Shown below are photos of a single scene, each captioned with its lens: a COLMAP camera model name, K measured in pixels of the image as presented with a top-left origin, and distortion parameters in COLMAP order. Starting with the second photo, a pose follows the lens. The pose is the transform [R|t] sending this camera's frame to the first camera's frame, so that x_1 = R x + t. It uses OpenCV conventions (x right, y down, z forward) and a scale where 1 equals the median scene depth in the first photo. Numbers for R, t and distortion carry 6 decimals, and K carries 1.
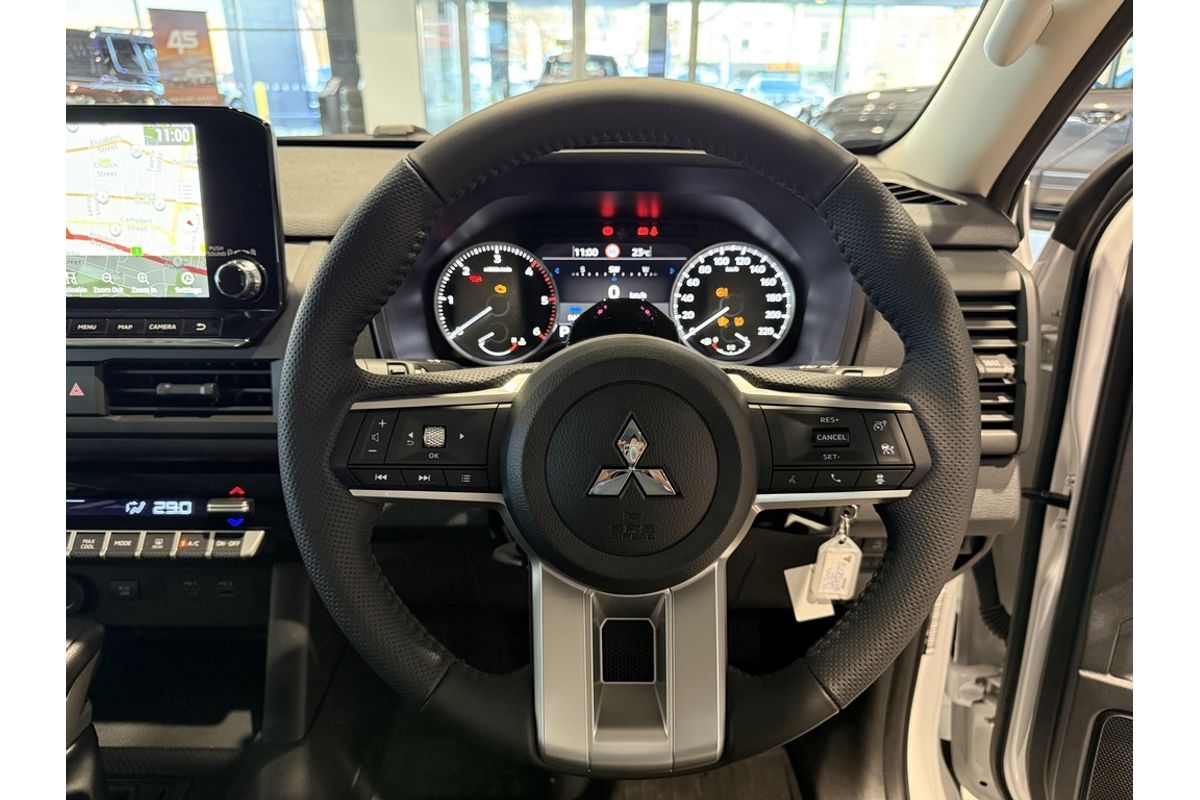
lens RADIAL K [[807.4, 0, 602.2], [0, 807.4, 407.3], [0, 0, 1]] dist [-0.046930, -0.007902]
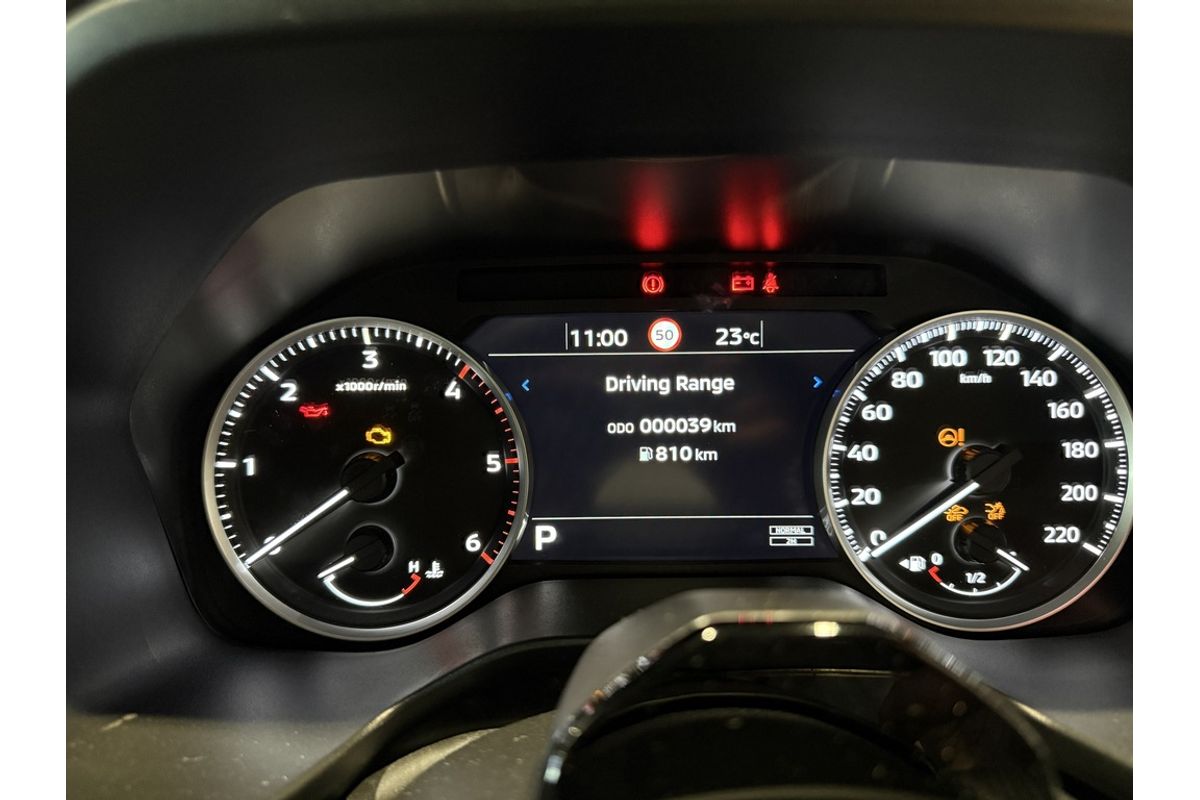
lens RADIAL K [[807.4, 0, 596.0], [0, 807.4, 407.1], [0, 0, 1]] dist [-0.046930, -0.007902]
pose [[0.999923, -0.011519, -0.004613, -0.020107], [0.011116, 0.996764, -0.079606, -0.128742], [0.005515, 0.079549, 0.996816, 0.615303]]
